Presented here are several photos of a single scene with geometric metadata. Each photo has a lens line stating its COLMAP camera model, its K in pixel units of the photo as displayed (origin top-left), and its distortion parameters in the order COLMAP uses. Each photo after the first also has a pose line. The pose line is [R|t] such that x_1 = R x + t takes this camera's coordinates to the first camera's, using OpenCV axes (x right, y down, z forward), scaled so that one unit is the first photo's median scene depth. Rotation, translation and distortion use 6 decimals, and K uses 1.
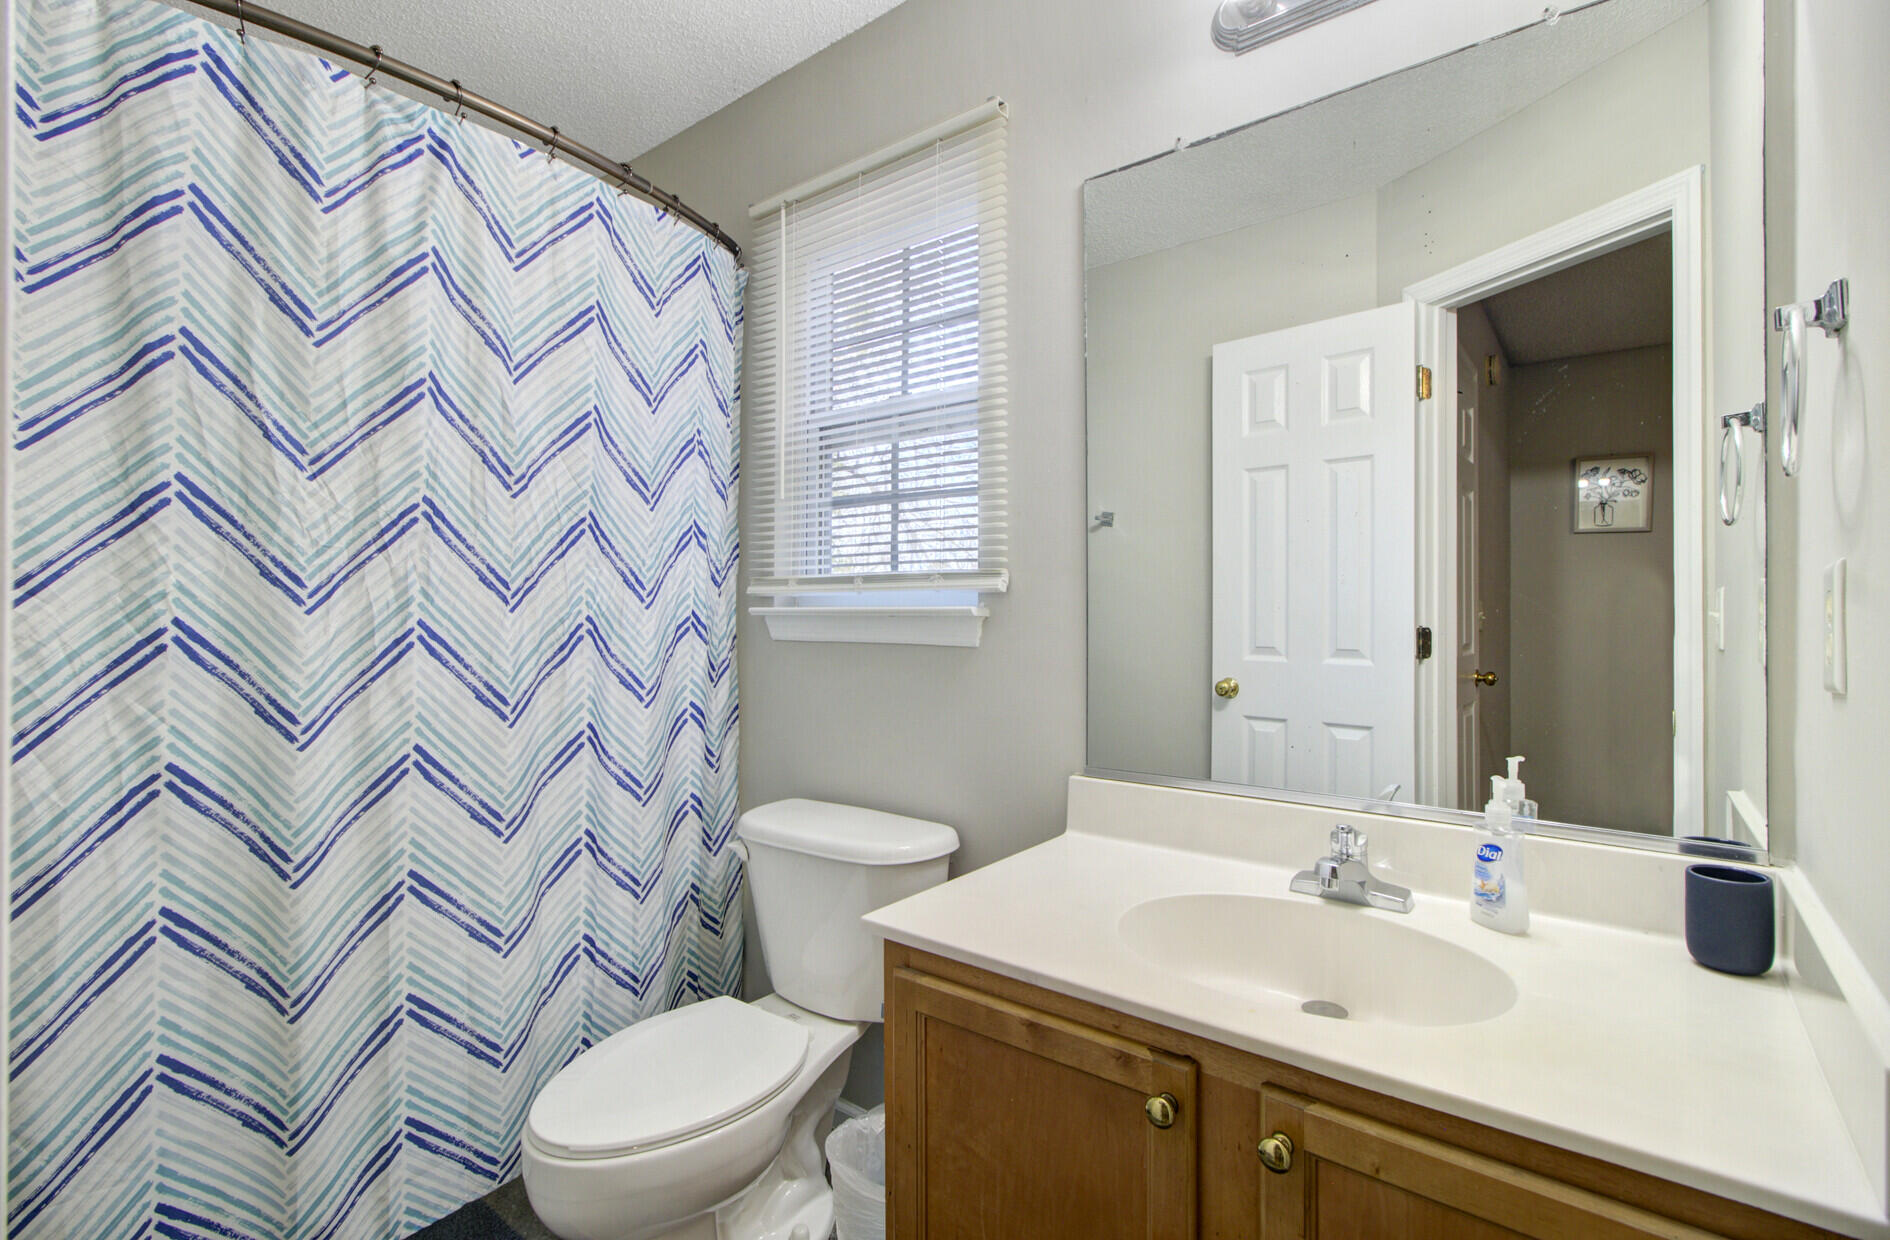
lens RADIAL K [[883.0, 0, 935.8], [0, 883.0, 618.6], [0, 0, 1]] dist [0.001208, 0.001347]
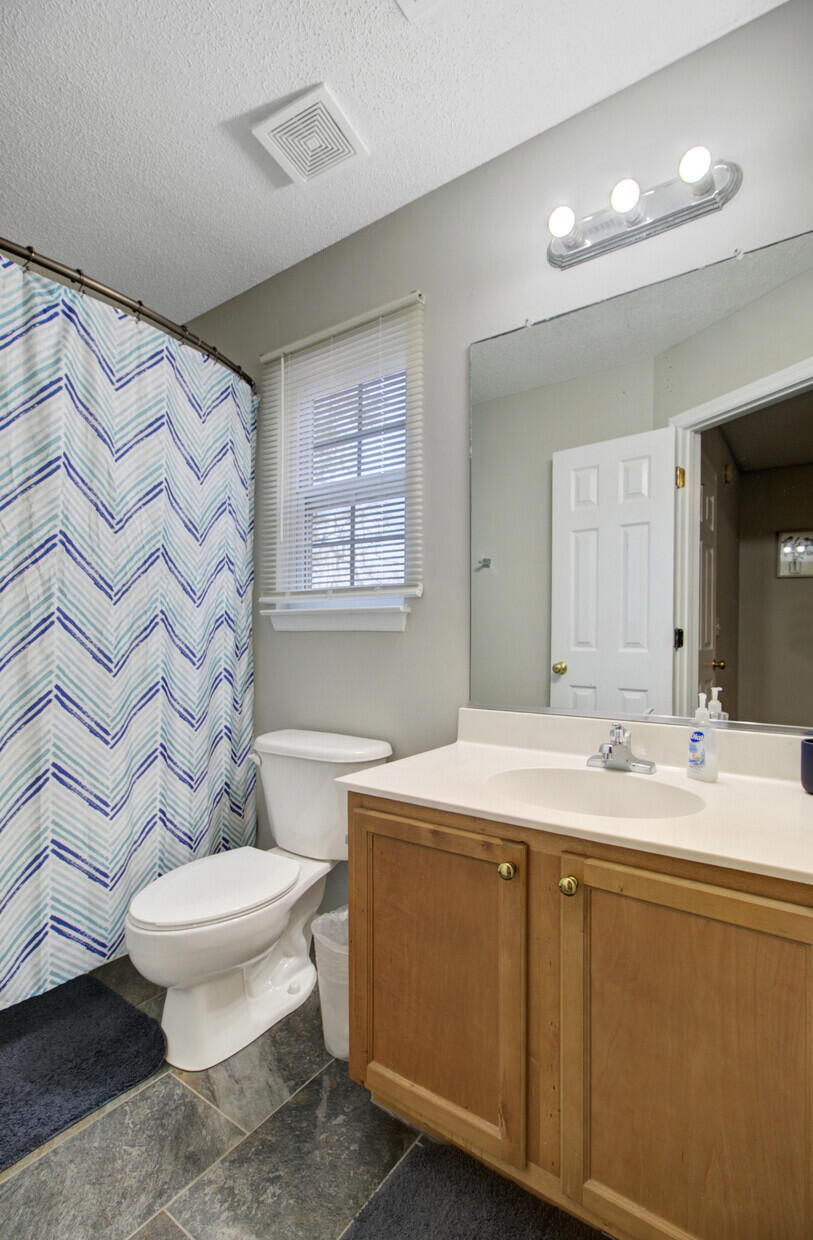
lens RADIAL K [[587.2, 0, 405.6], [0, 587.2, 648.7], [0, 0, 1]] dist [0.003005, -0.000205]
pose [[0.998780, 0.001868, 0.049343, -0.003901], [-0.002596, 0.999889, 0.014697, 0.052798], [-0.049310, -0.014807, 0.998674, -0.089958]]
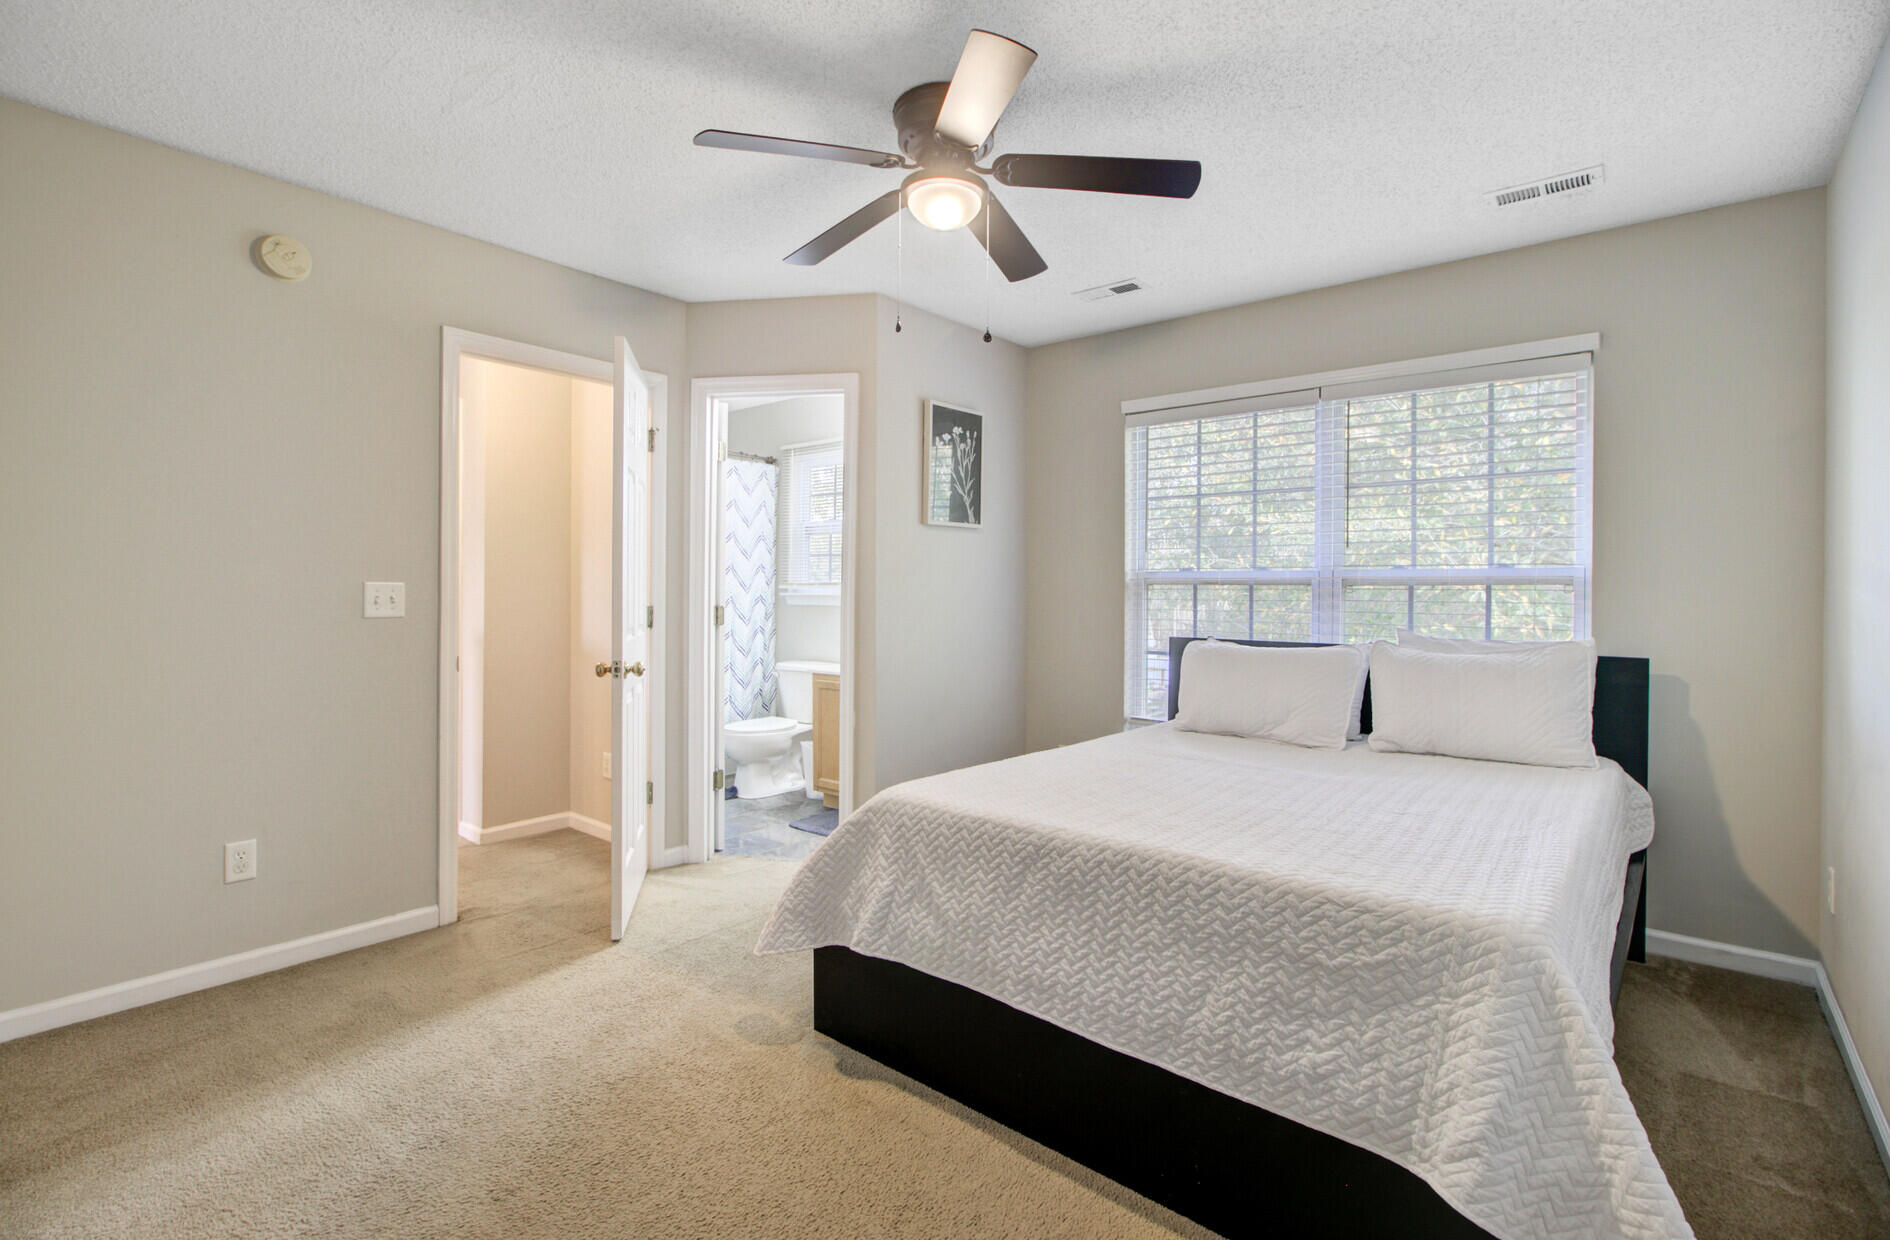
lens RADIAL K [[883.0, 0, 938.5], [0, 883.0, 612.1], [0, 0, 1]] dist [0.001208, 0.001347]
pose [[0.999721, 0.007676, -0.022334, 0.459096], [-0.007296, 0.999828, 0.017065, -0.004709], [0.022461, -0.016897, 0.999605, -2.312900]]
